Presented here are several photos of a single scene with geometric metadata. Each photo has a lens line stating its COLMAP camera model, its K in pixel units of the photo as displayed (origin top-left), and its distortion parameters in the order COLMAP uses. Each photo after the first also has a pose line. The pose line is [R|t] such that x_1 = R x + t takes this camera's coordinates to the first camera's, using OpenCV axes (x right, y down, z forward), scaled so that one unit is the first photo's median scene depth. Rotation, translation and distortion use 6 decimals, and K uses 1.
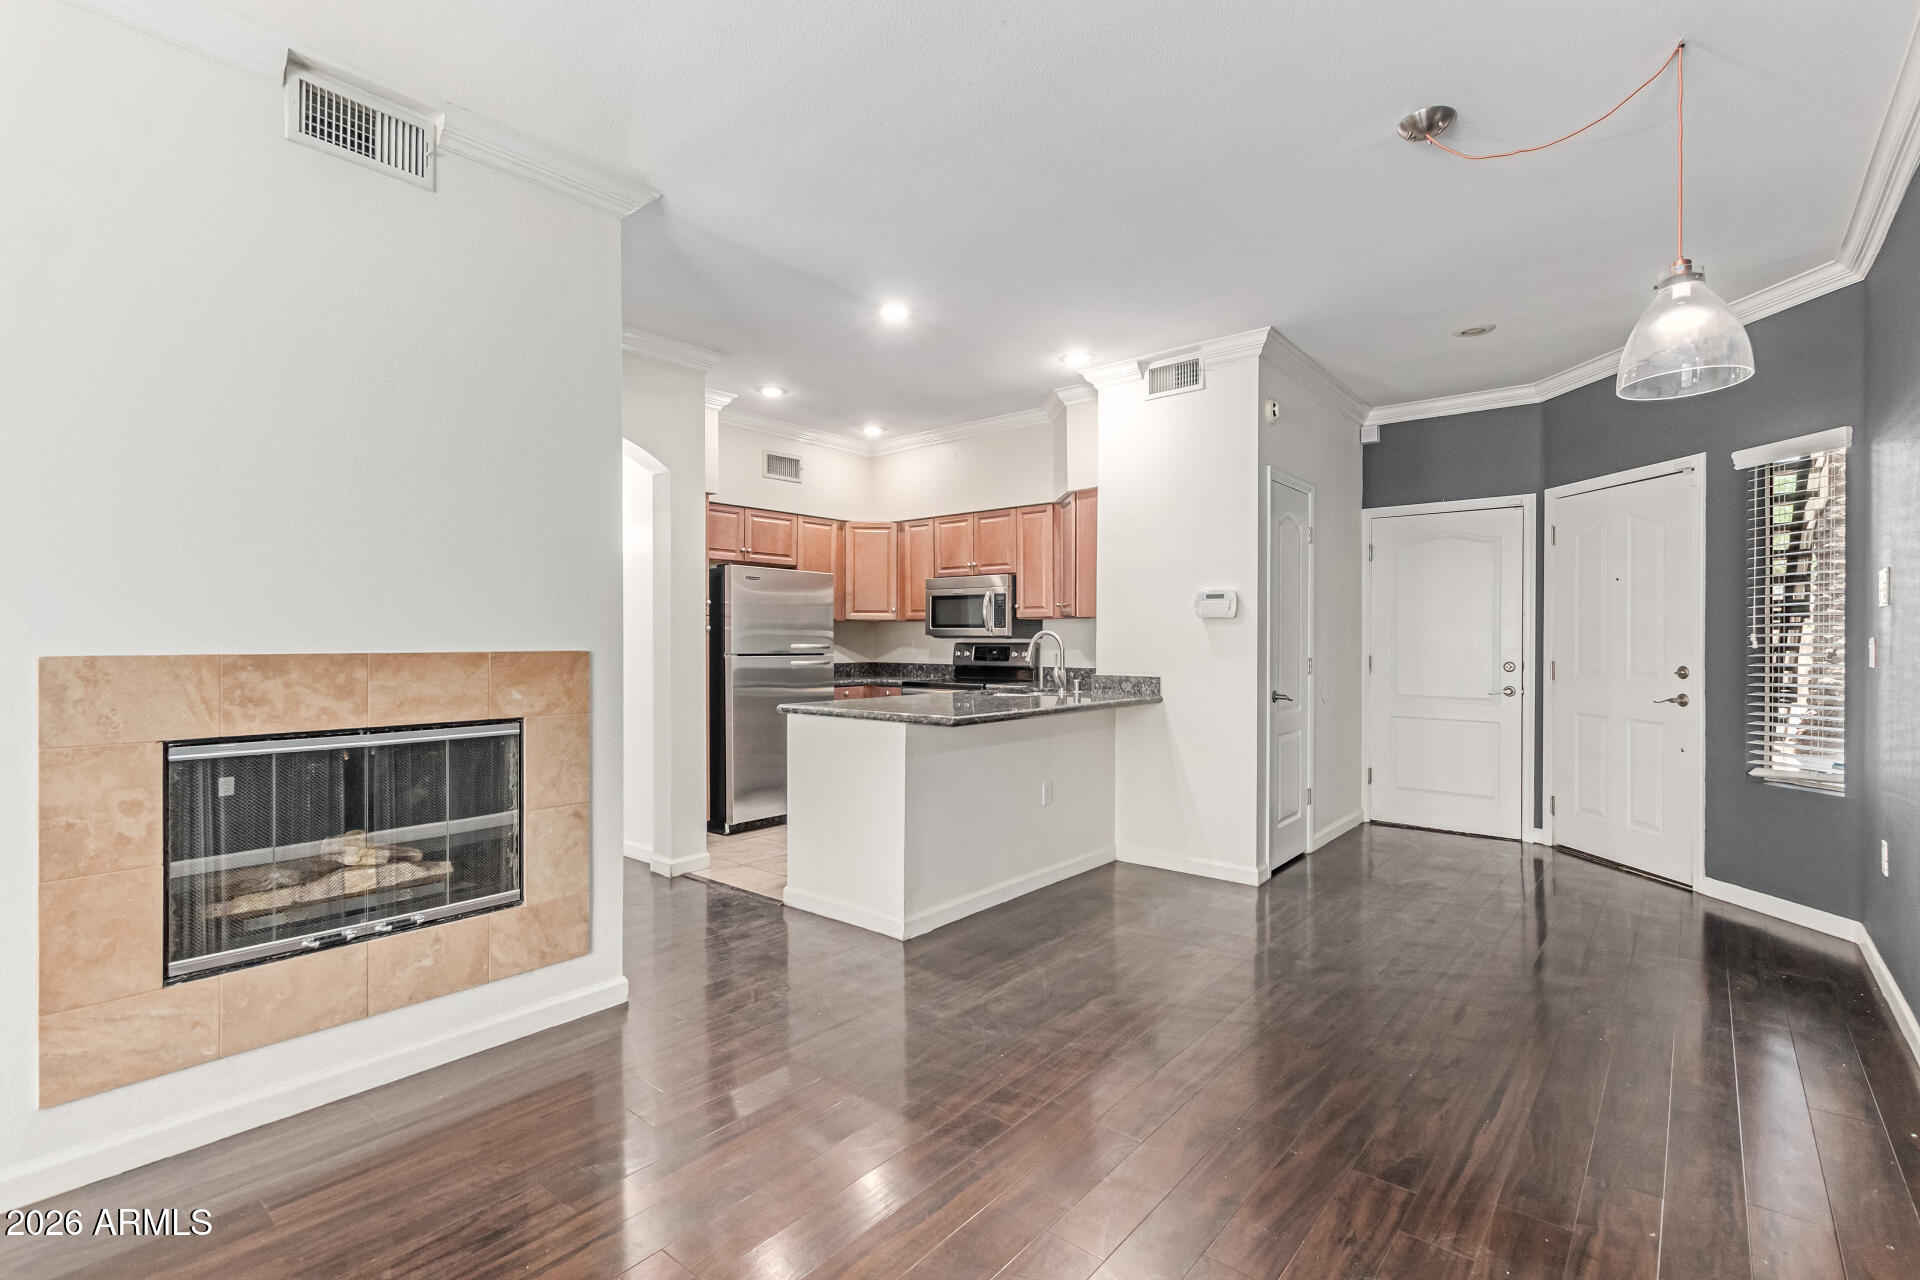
lens RADIAL K [[898.0, 0, 966.5], [0, 898.0, 641.5], [0, 0, 1]] dist [0.006258, 0.000063]
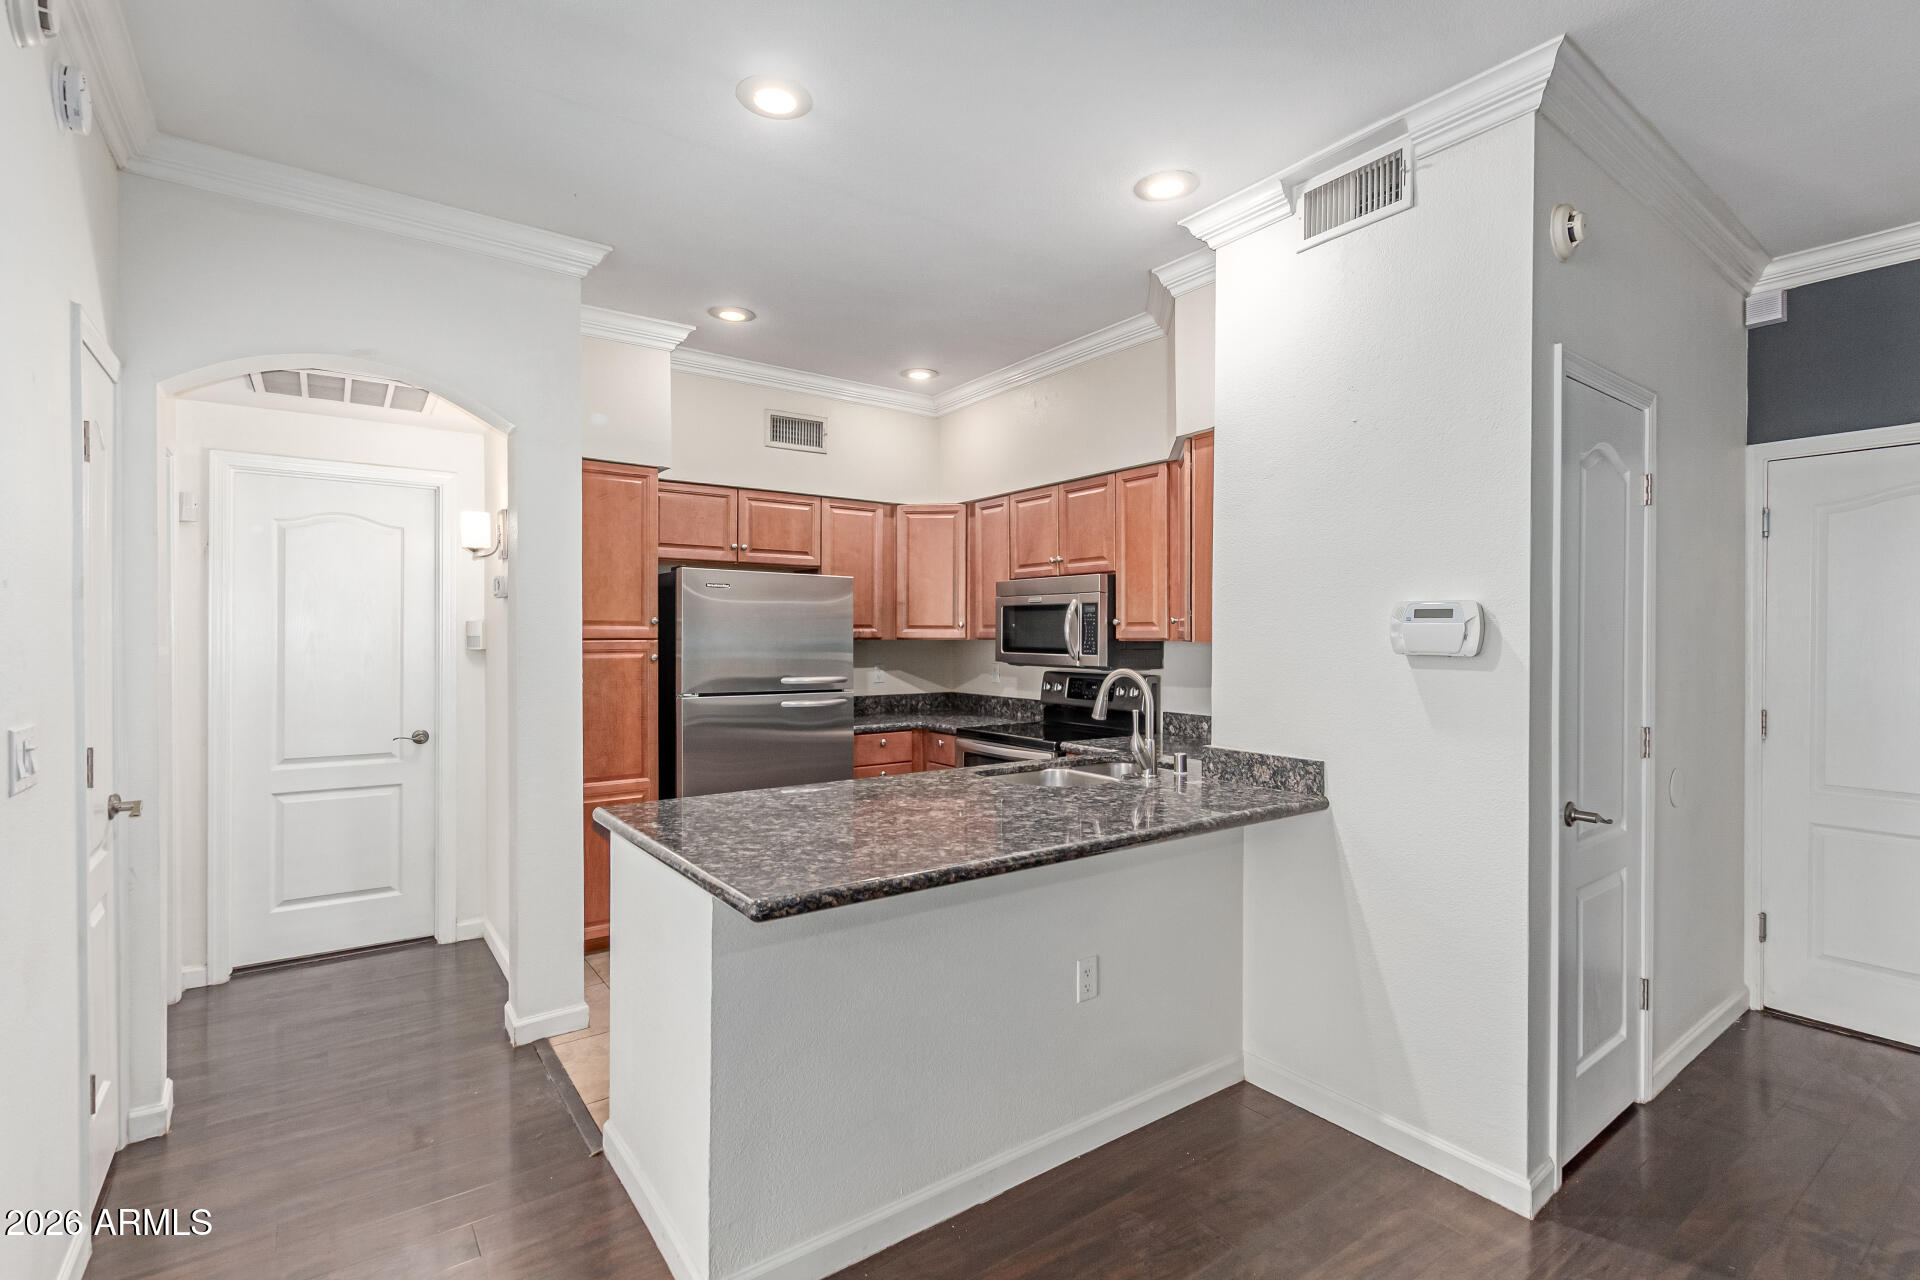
lens RADIAL K [[898.0, 0, 950.9], [0, 898.0, 640.2], [0, 0, 1]] dist [0.006258, 0.000063]
pose [[0.966647, 0.001440, -0.256110, 0.130086], [-0.001228, 0.999999, 0.000985, -0.031618], [0.256111, -0.000637, 0.966647, 0.401055]]
